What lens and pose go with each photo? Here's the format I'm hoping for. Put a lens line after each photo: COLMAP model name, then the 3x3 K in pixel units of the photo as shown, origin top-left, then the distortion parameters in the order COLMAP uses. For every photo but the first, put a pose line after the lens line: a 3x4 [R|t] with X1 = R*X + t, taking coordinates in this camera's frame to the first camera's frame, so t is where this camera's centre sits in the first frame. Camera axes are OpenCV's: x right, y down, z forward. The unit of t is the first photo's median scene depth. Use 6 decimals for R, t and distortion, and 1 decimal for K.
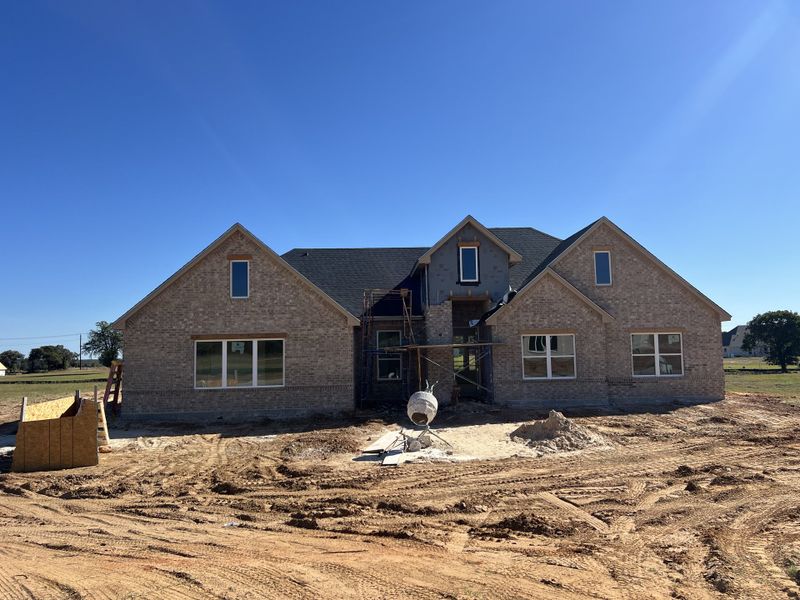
lens RADIAL K [[525.1, 0, 401.4], [0, 525.1, 316.1], [0, 0, 1]] dist [0.048511, -0.000161]
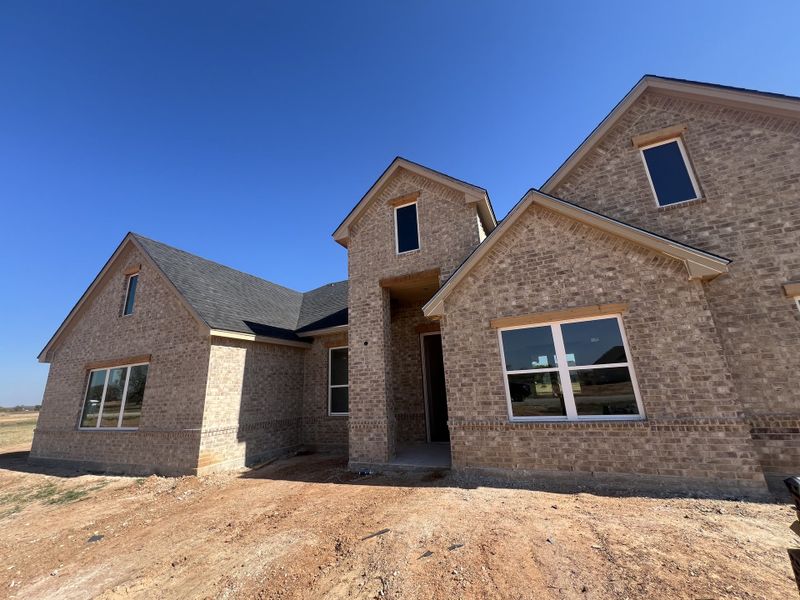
lens RADIAL K [[319.6, 0, 400.0], [0, 319.6, 300.0], [0, 0, 1]] dist [-0.001830, -0.000047]
pose [[0.896811, -0.143648, -0.418444, 0.275660], [0.064203, 0.978064, -0.198161, 0.063555], [0.437731, 0.150848, 0.886361, 0.678653]]
